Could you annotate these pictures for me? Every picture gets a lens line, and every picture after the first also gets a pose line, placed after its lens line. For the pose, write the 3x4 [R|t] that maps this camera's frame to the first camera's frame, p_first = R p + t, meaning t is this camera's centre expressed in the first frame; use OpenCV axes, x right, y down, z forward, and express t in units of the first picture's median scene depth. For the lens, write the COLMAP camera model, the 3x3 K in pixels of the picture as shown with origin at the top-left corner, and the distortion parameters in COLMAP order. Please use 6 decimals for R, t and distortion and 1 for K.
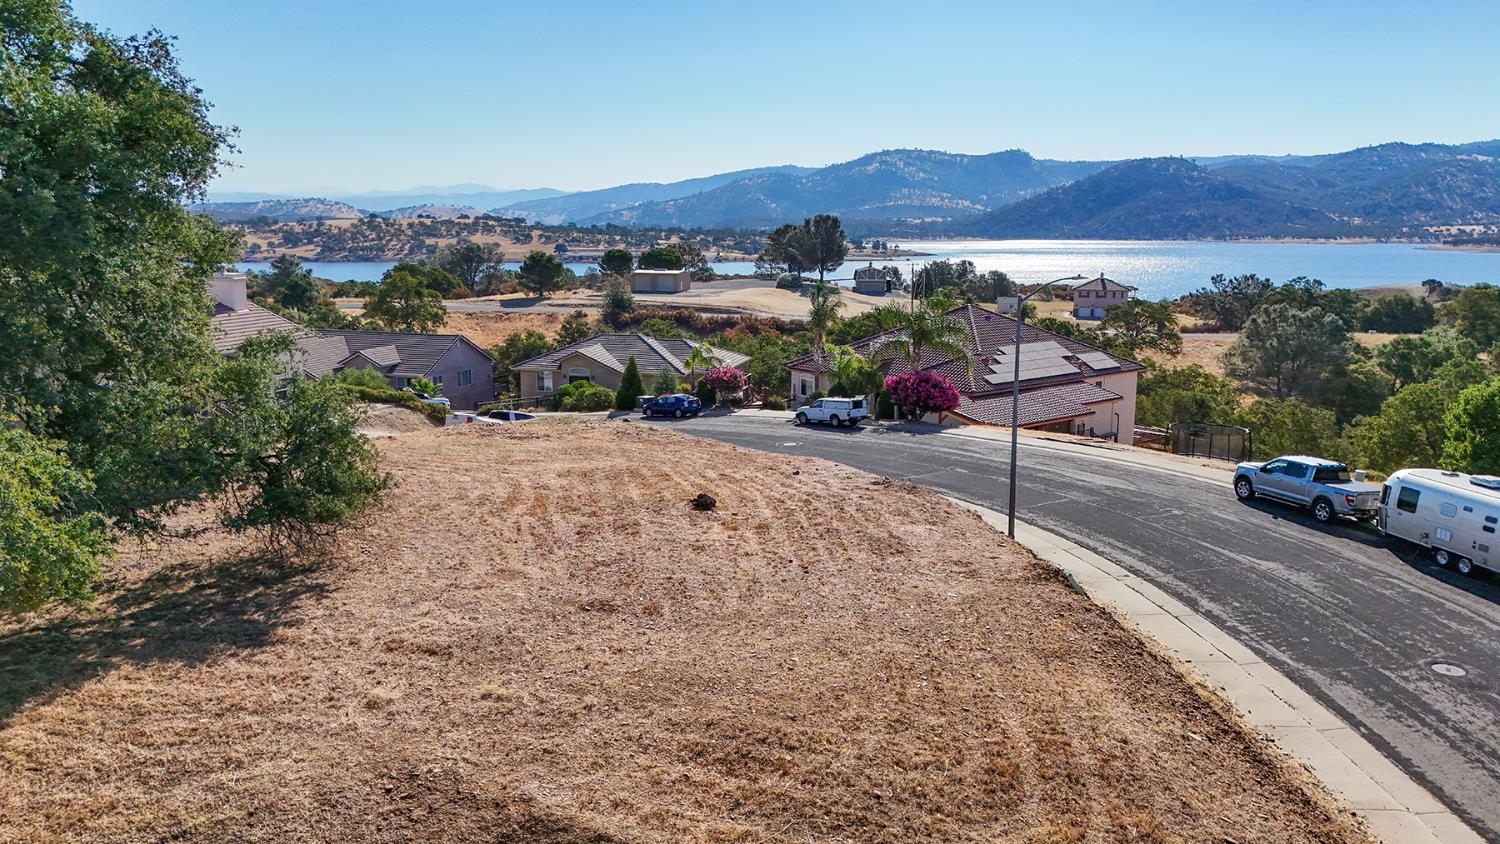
lens RADIAL K [[1093.2, 0, 750.0], [0, 1093.2, 422.0], [0, 0, 1]] dist [0.109990, -0.130981]
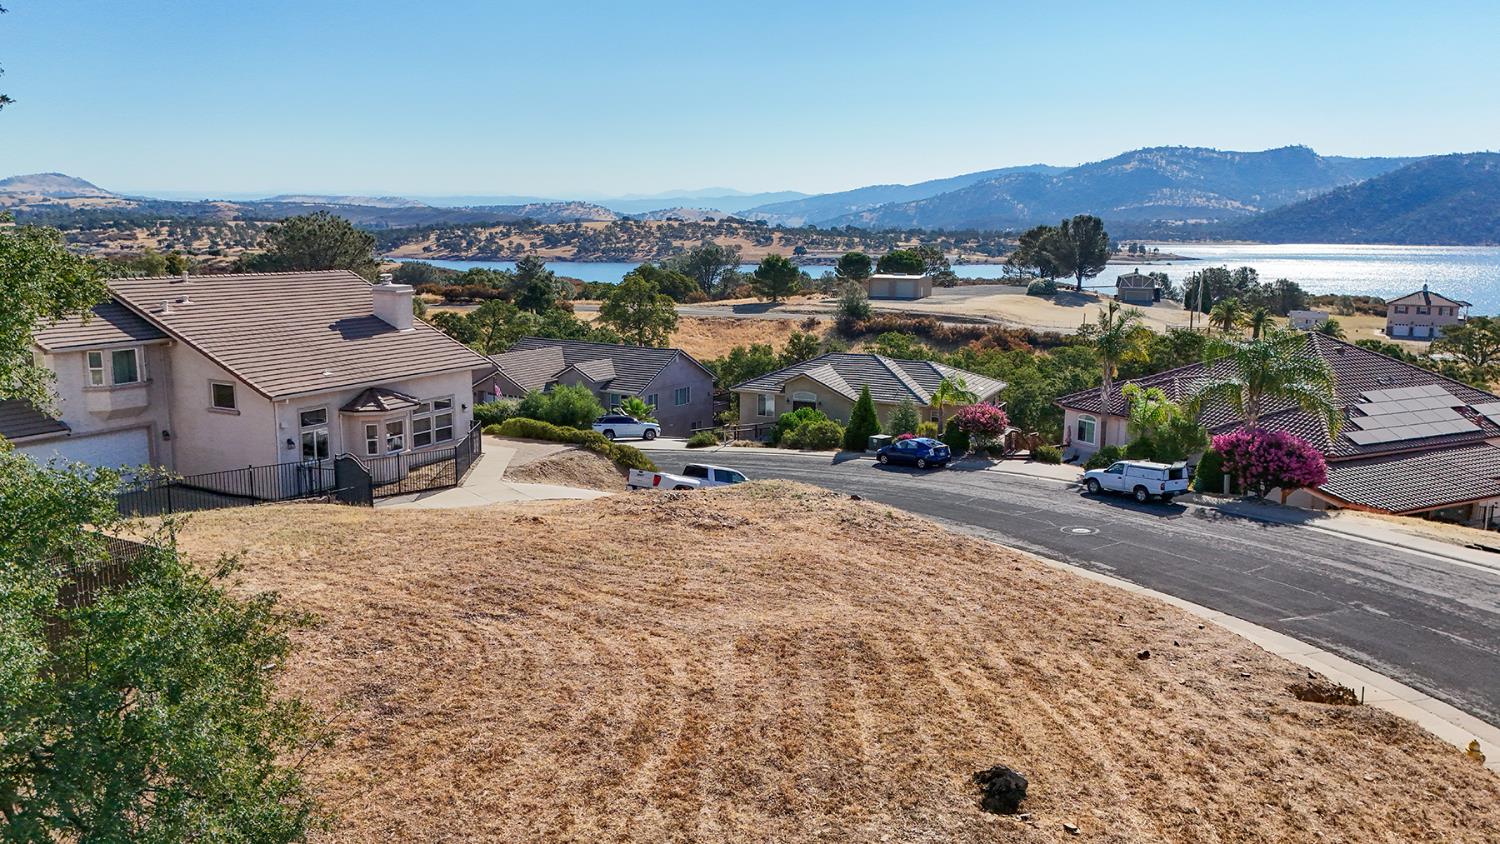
lens RADIAL K [[1093.2, 0, 750.0], [0, 1093.2, 422.0], [0, 0, 1]] dist [0.109990, -0.130981]
pose [[0.977145, 0.042827, -0.208216, -0.008336], [-0.043192, 0.999063, 0.002794, -0.012966], [0.208141, 0.006263, 0.978079, 0.070222]]
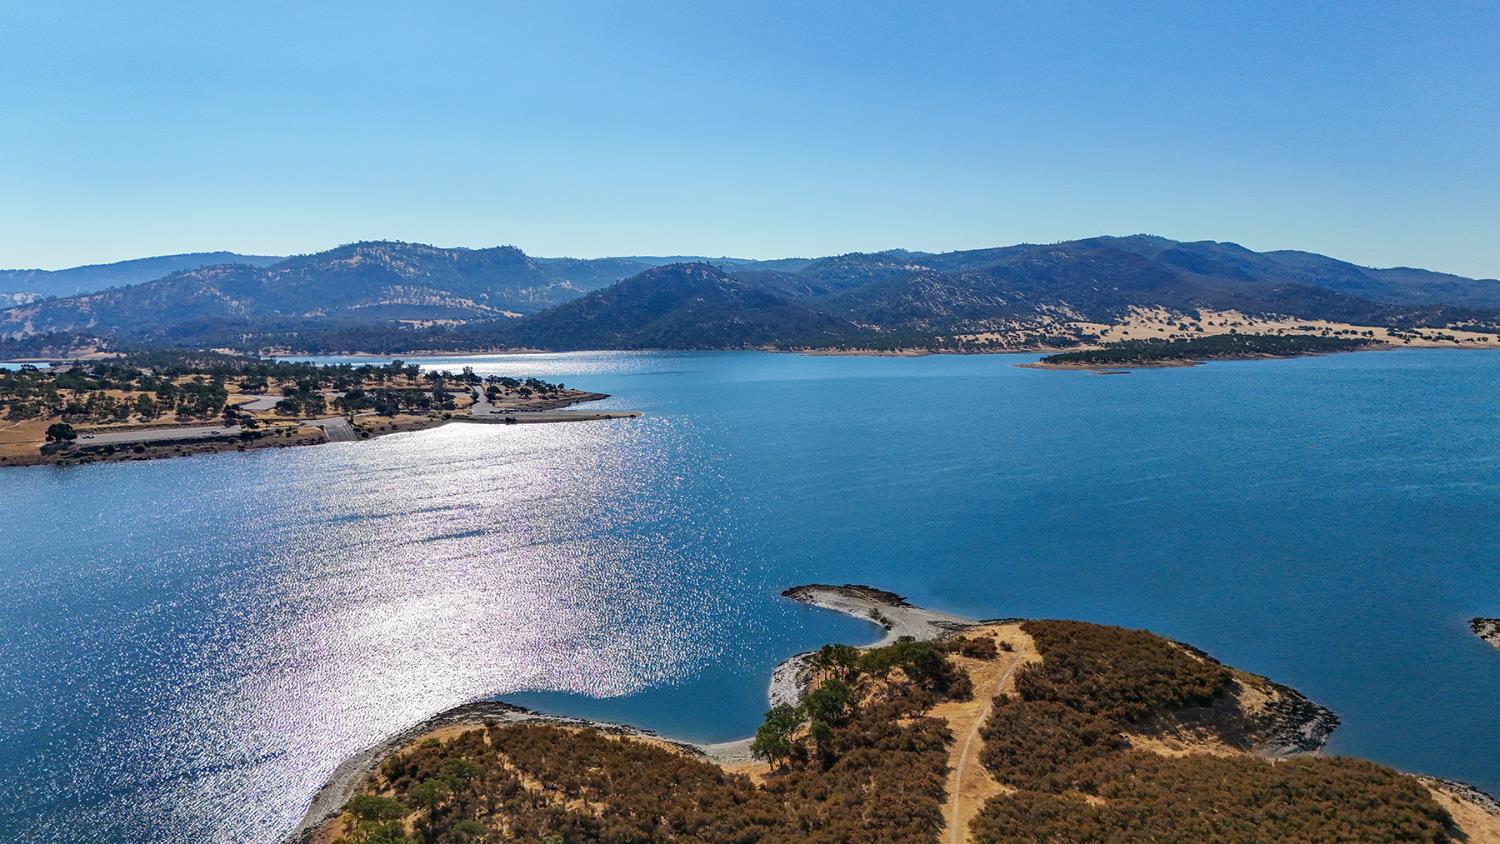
lens RADIAL K [[1093.2, 0, 750.0], [0, 1093.2, 422.0], [0, 0, 1]] dist [0.109990, -0.130981]
pose [[0.879698, -0.051368, 0.472751, -1.003976], [0.088505, 0.994464, -0.056635, -0.763455], [-0.467224, 0.091663, 0.879374, 2.674873]]
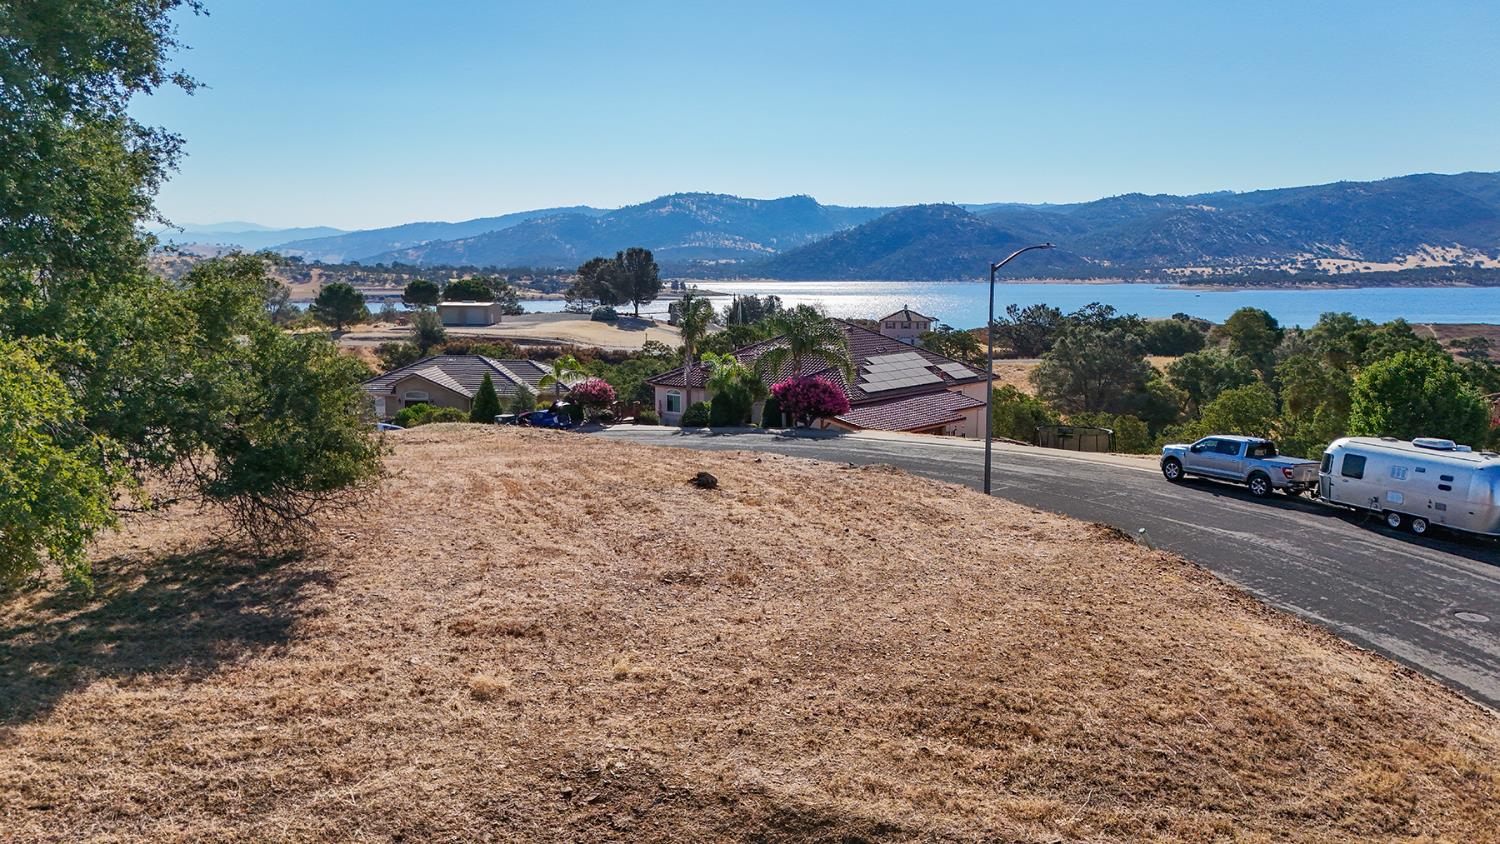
lens RADIAL K [[1093.2, 0, 750.0], [0, 1093.2, 422.0], [0, 0, 1]] dist [0.109990, -0.130981]
pose [[0.983106, -0.025670, 0.181226, -0.024019], [0.032286, 0.998912, -0.033654, 0.008206], [-0.180165, 0.038936, 0.982865, 0.017887]]
